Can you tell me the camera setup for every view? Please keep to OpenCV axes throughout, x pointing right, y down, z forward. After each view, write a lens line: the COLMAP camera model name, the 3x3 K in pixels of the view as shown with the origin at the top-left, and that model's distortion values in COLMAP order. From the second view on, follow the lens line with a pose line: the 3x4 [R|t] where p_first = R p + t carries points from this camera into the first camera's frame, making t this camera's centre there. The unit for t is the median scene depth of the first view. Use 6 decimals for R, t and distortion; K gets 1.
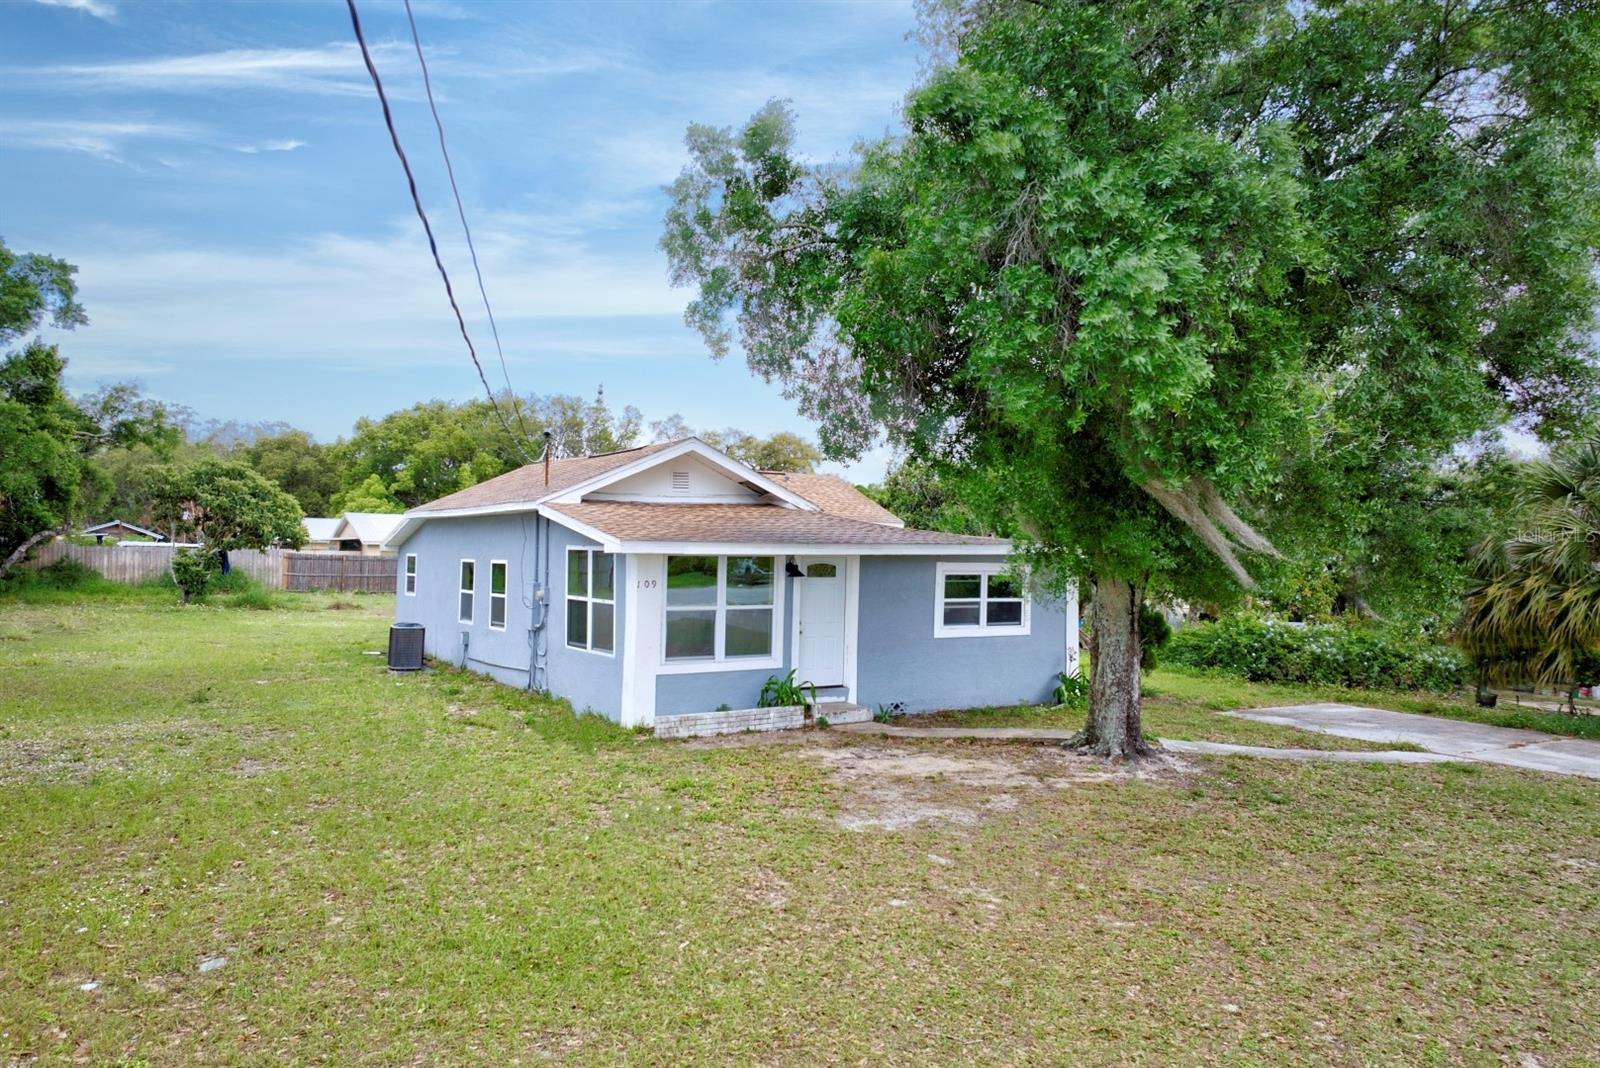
lens RADIAL K [[1067.5, 0, 800.0], [0, 1067.5, 534.0], [0, 0, 1]] dist [0.062157, -0.029193]
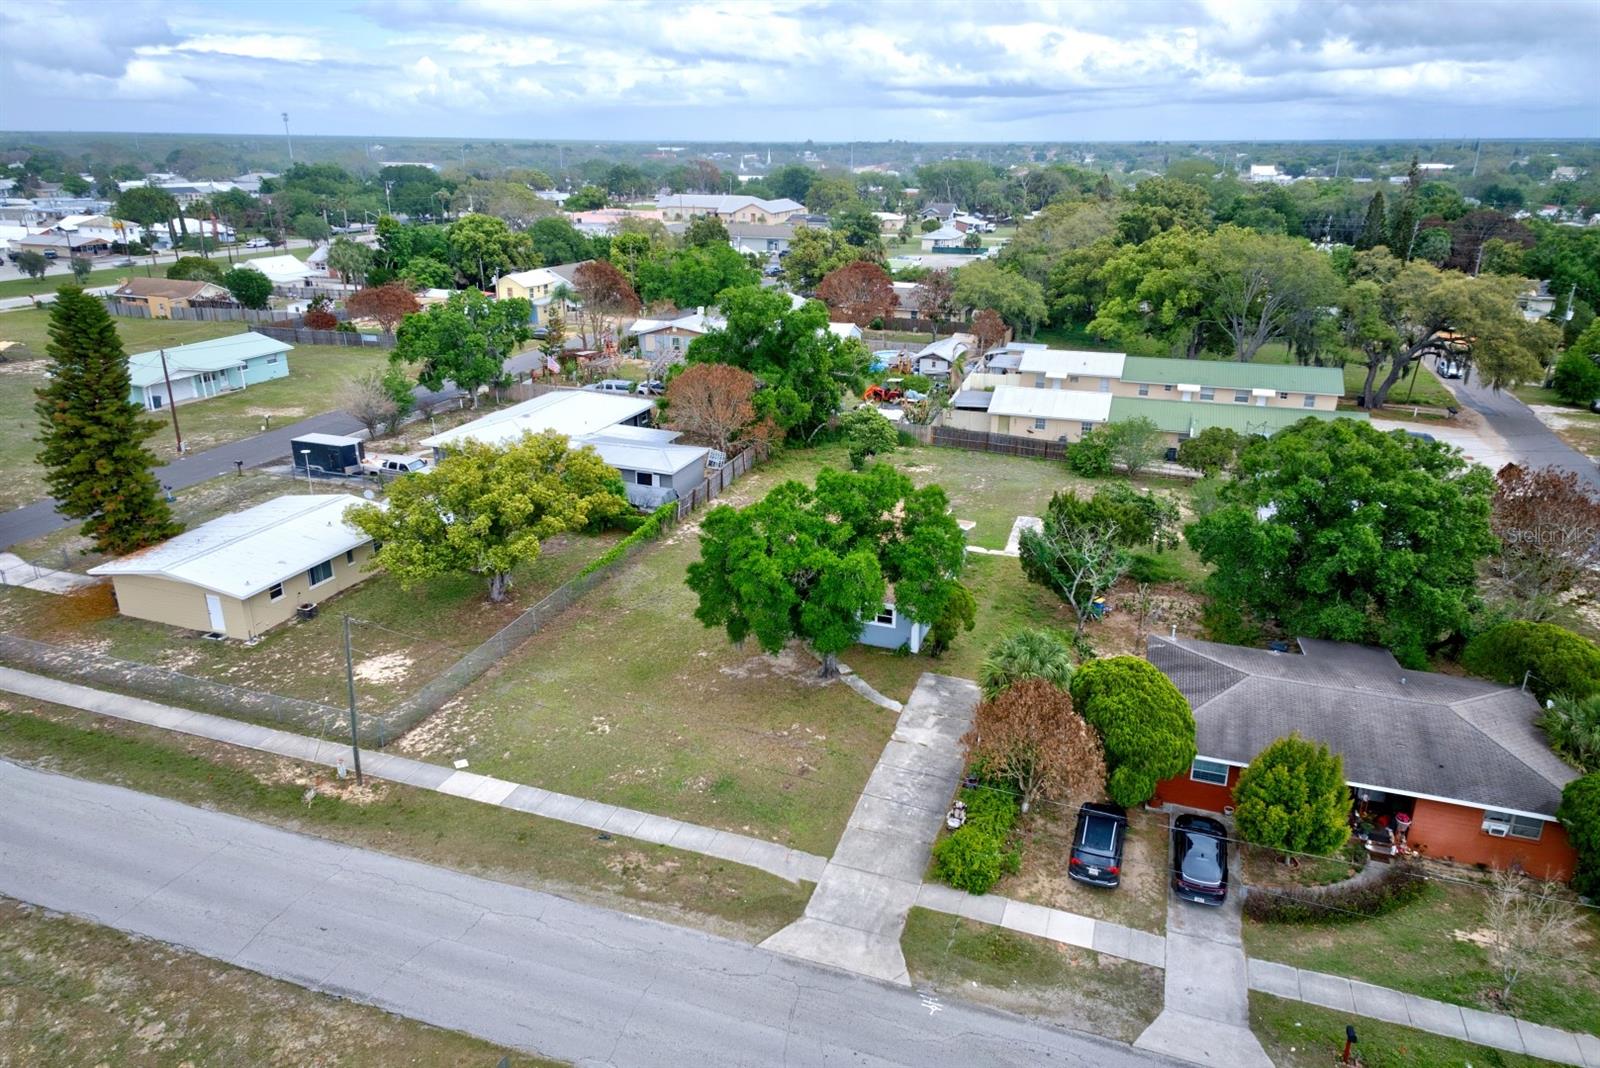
lens RADIAL K [[1067.5, 0, 800.0], [0, 1067.5, 534.0], [0, 0, 1]] dist [0.062157, -0.029193]
pose [[0.612757, 0.266014, -0.744154, 2.667881], [0.016144, 0.937234, 0.348328, -1.452712], [0.790106, -0.225454, 0.570002, -1.047406]]
